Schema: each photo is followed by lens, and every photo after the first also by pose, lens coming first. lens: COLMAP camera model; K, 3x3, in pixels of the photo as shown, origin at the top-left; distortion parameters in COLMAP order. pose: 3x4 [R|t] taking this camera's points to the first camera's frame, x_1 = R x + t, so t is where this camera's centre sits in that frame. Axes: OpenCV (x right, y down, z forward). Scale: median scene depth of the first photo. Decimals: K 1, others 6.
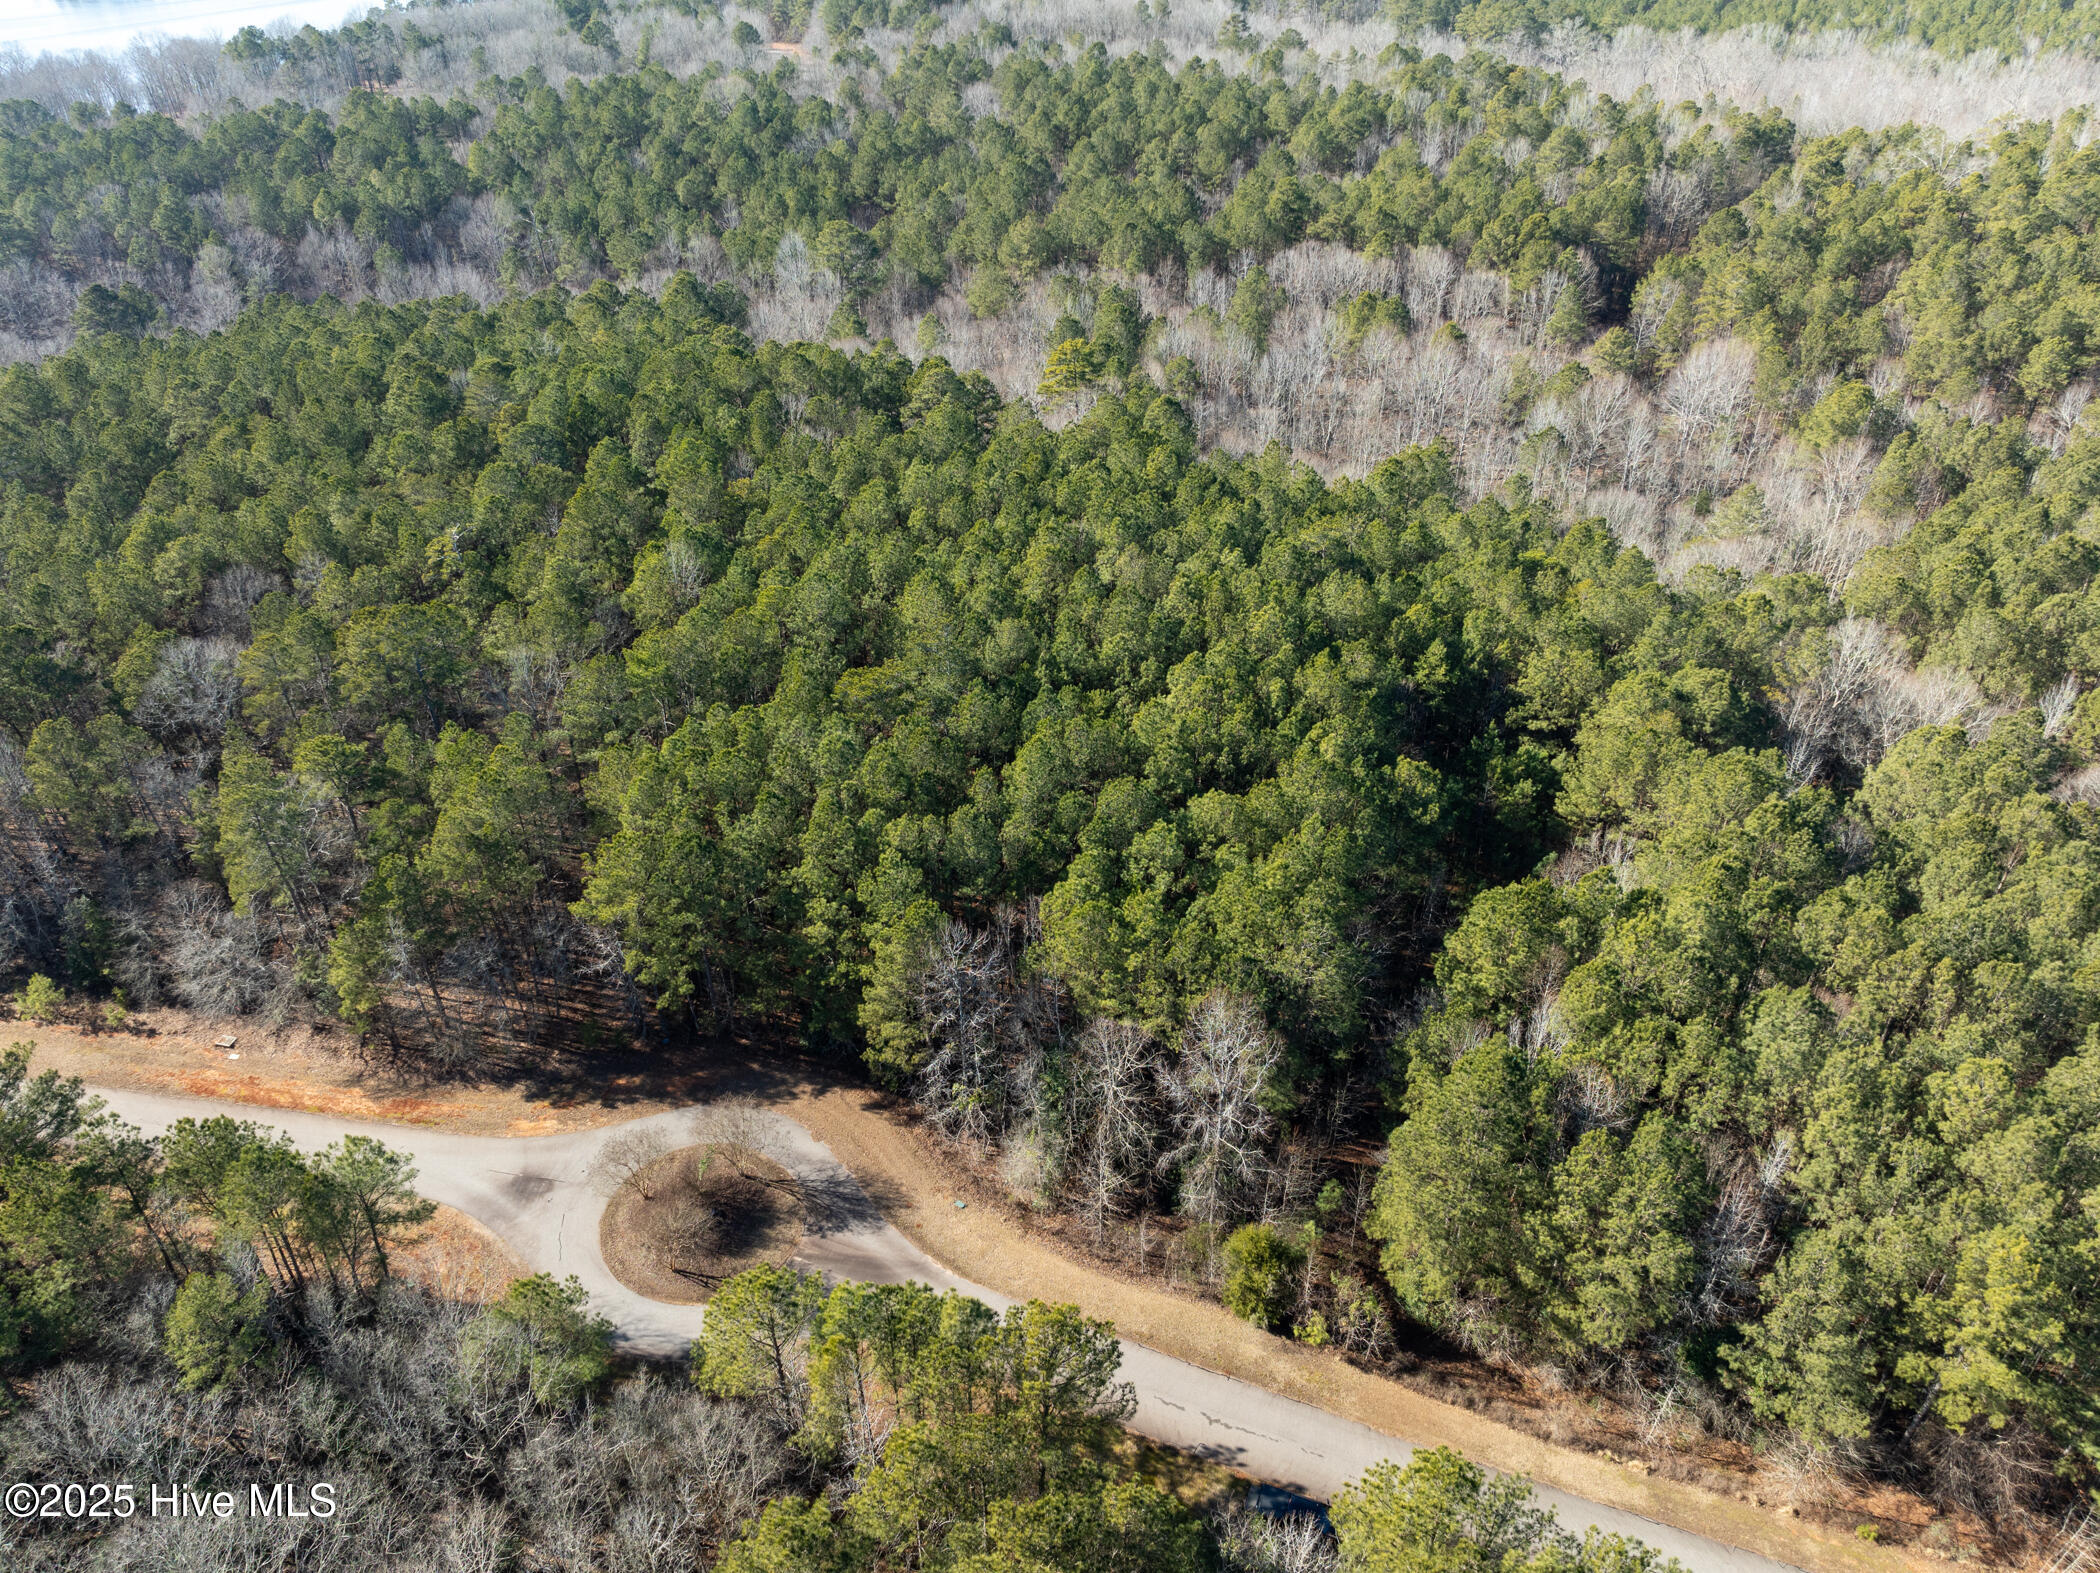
lens RADIAL K [[1475.3, 0, 1063.3], [0, 1475.3, 795.6], [0, 0, 1]] dist [-0.053424, 0.025325]
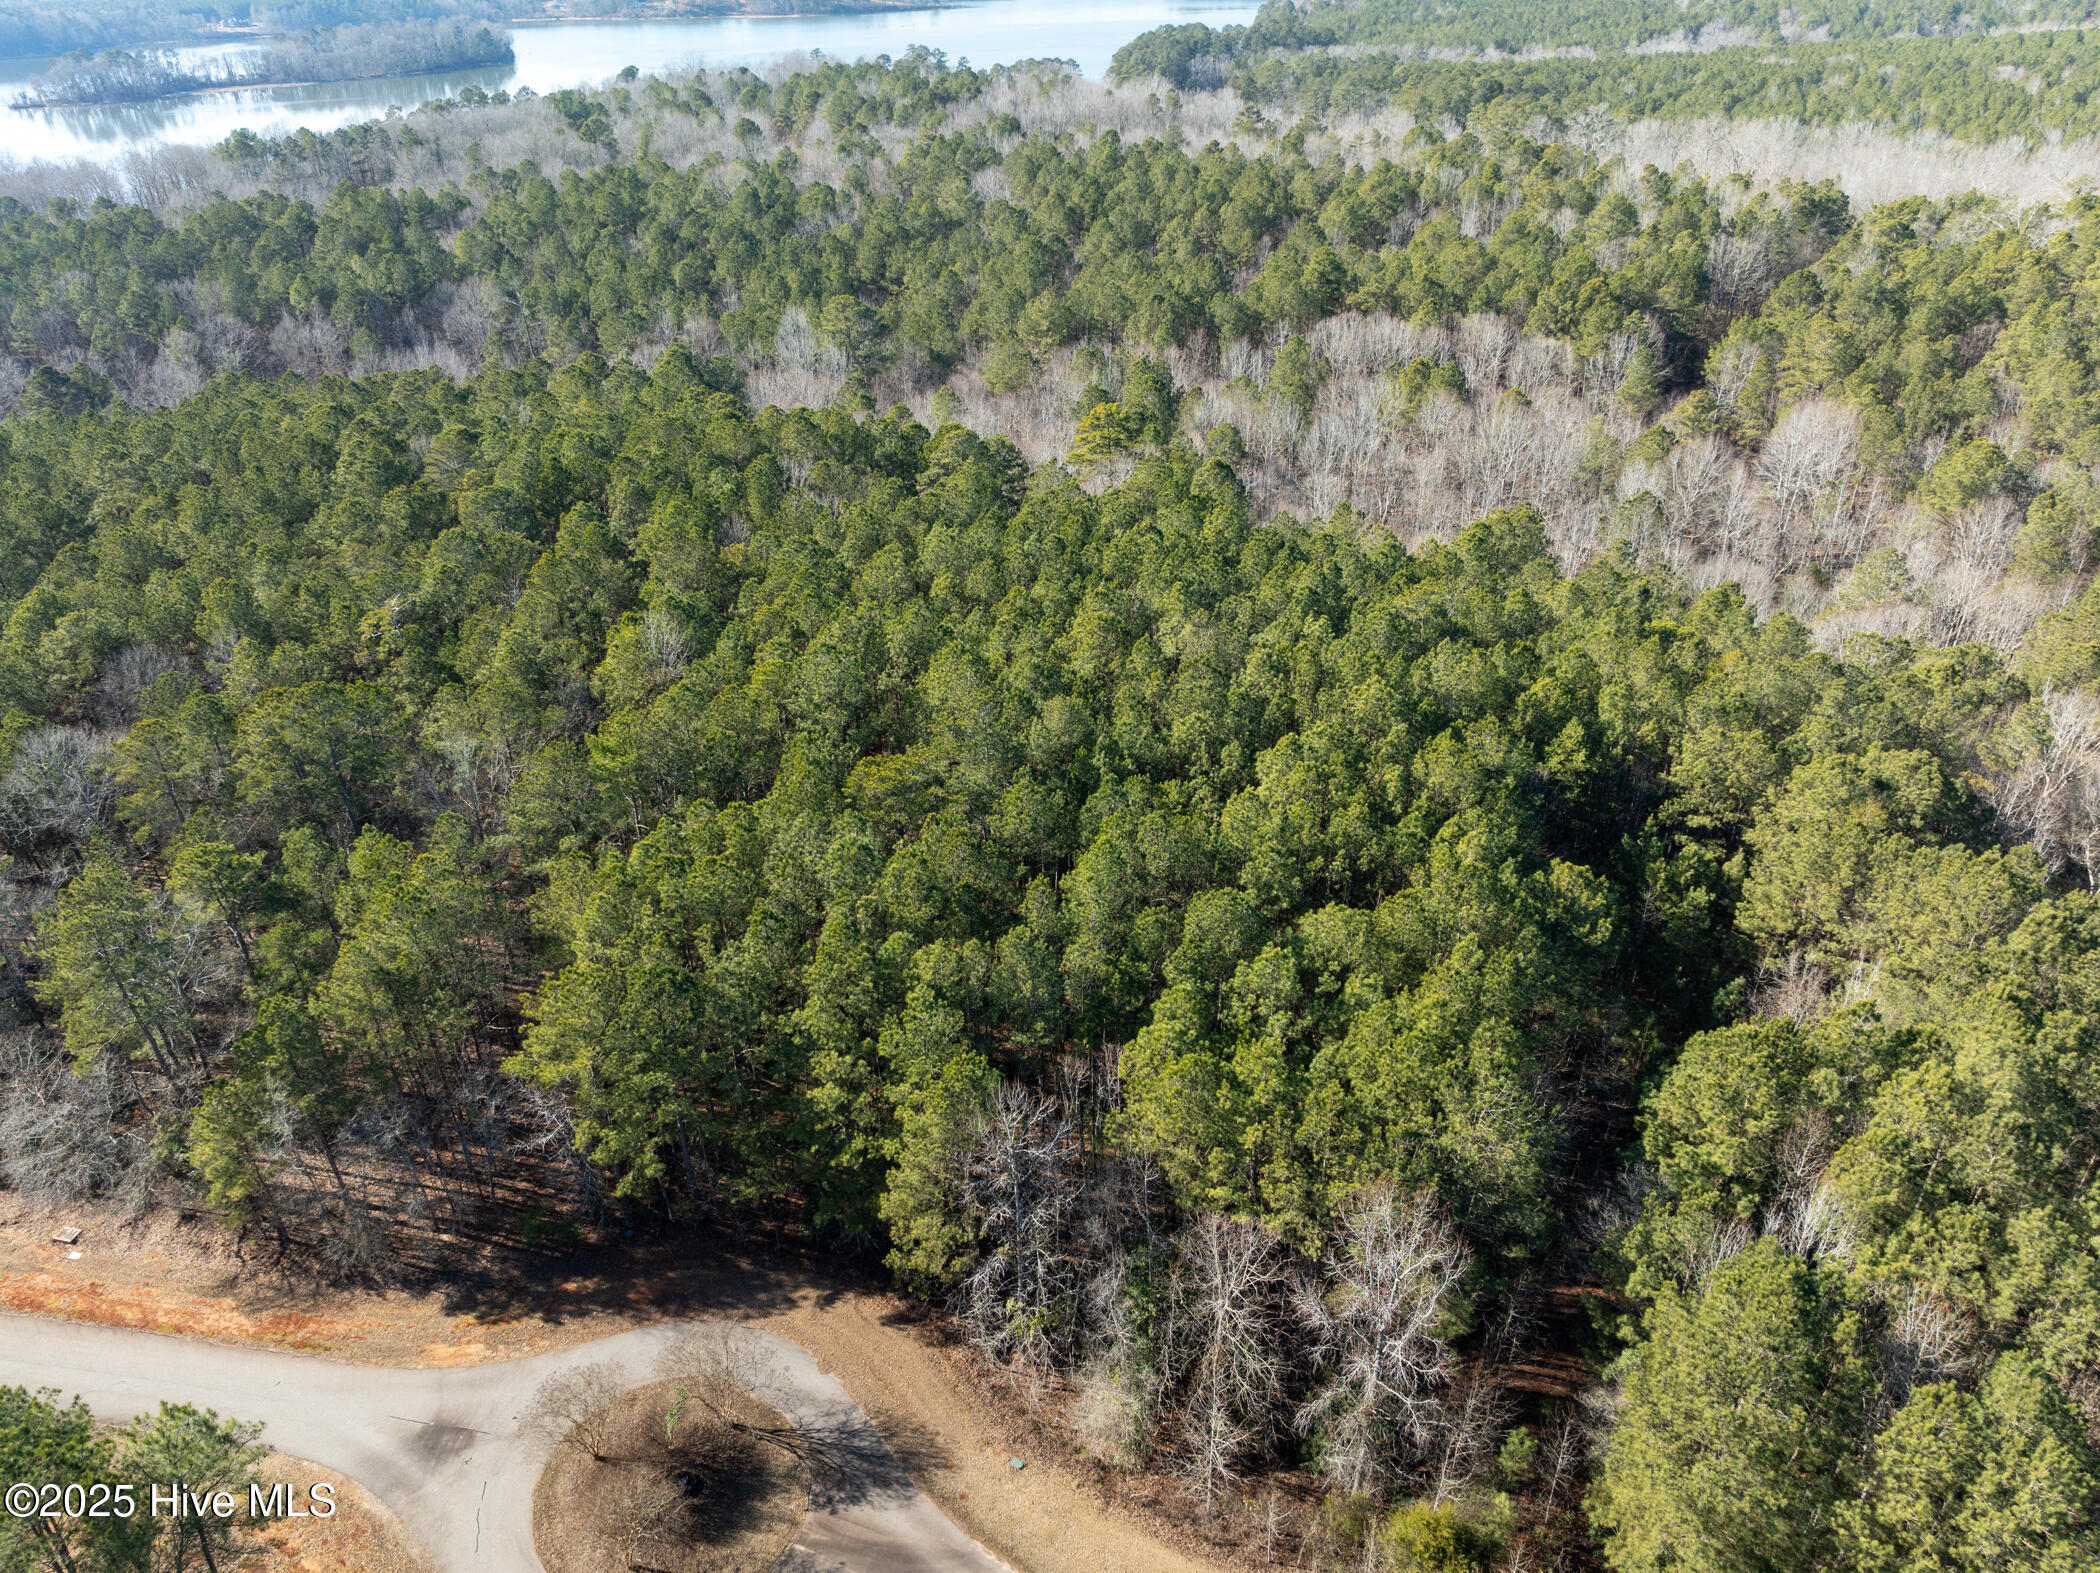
lens RADIAL K [[1475.3, 0, 1063.0], [0, 1475.3, 801.5], [0, 0, 1]] dist [-0.053424, 0.025325]
pose [[0.999969, -0.007784, 0.000768, -0.034317], [0.007819, 0.997280, -0.073287, -0.001656], [-0.000196, 0.073290, 0.997311, 0.180081]]
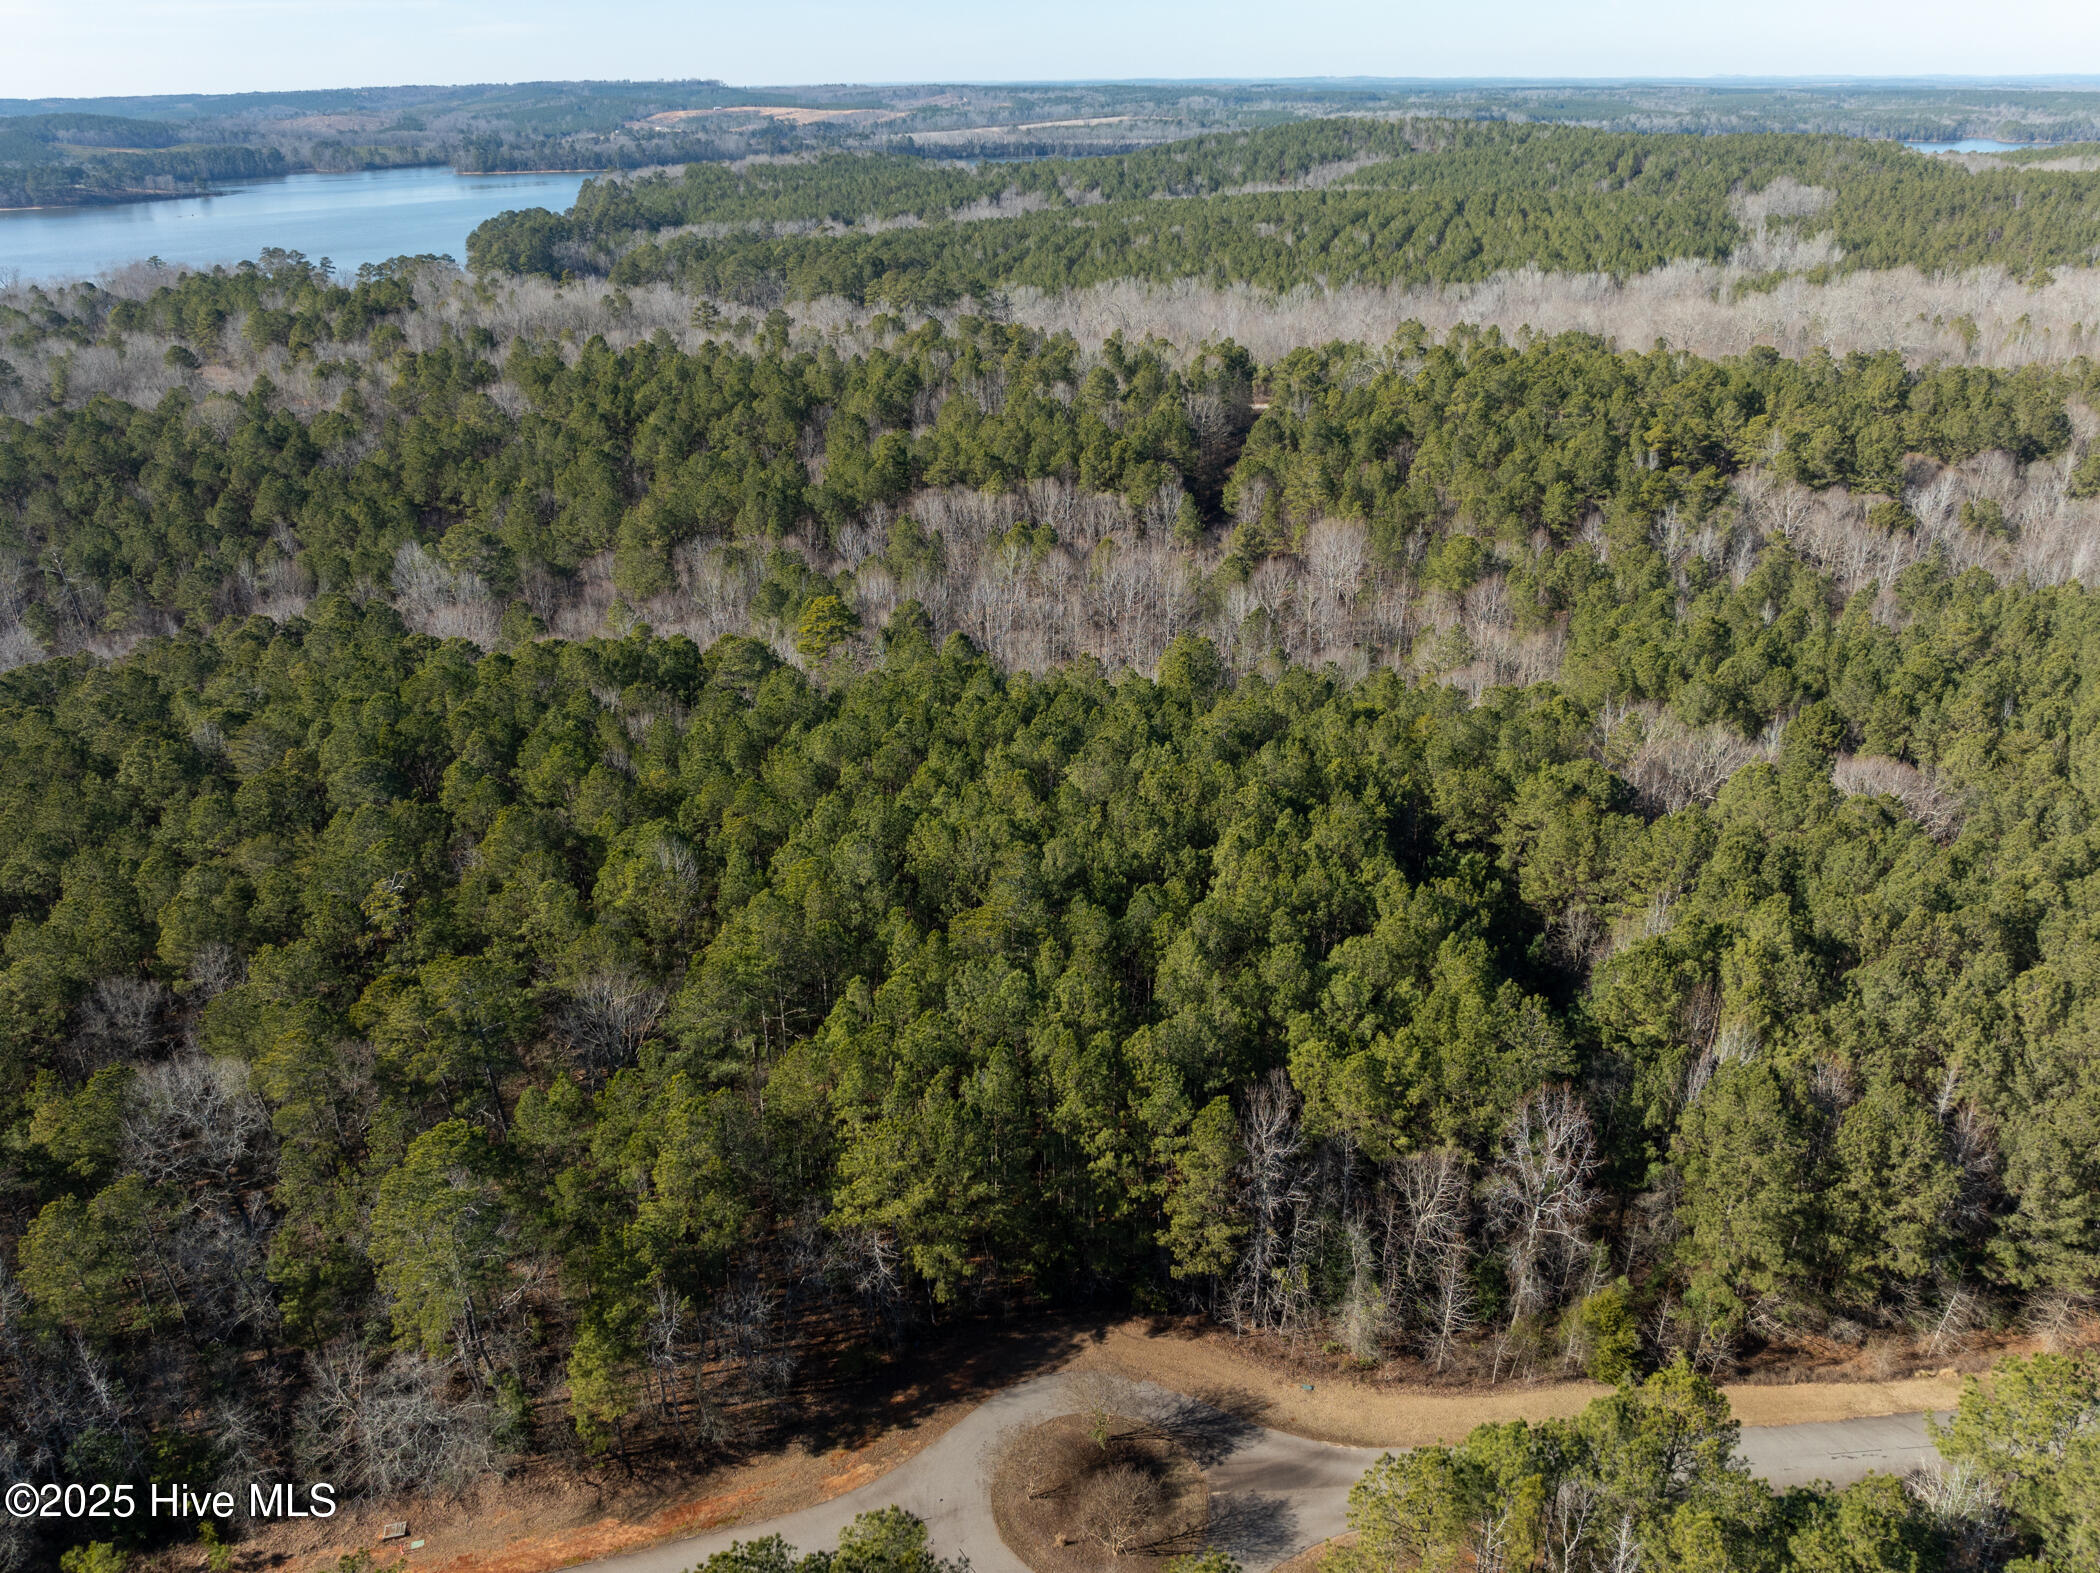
lens RADIAL K [[1475.3, 0, 1054.4], [0, 1475.3, 771.5], [0, 0, 1]] dist [-0.053424, 0.025325]
pose [[0.900112, -0.187454, 0.393267, -0.418570], [0.254673, 0.958800, -0.125876, -0.034574], [-0.353469, 0.213457, 0.910767, 0.043830]]
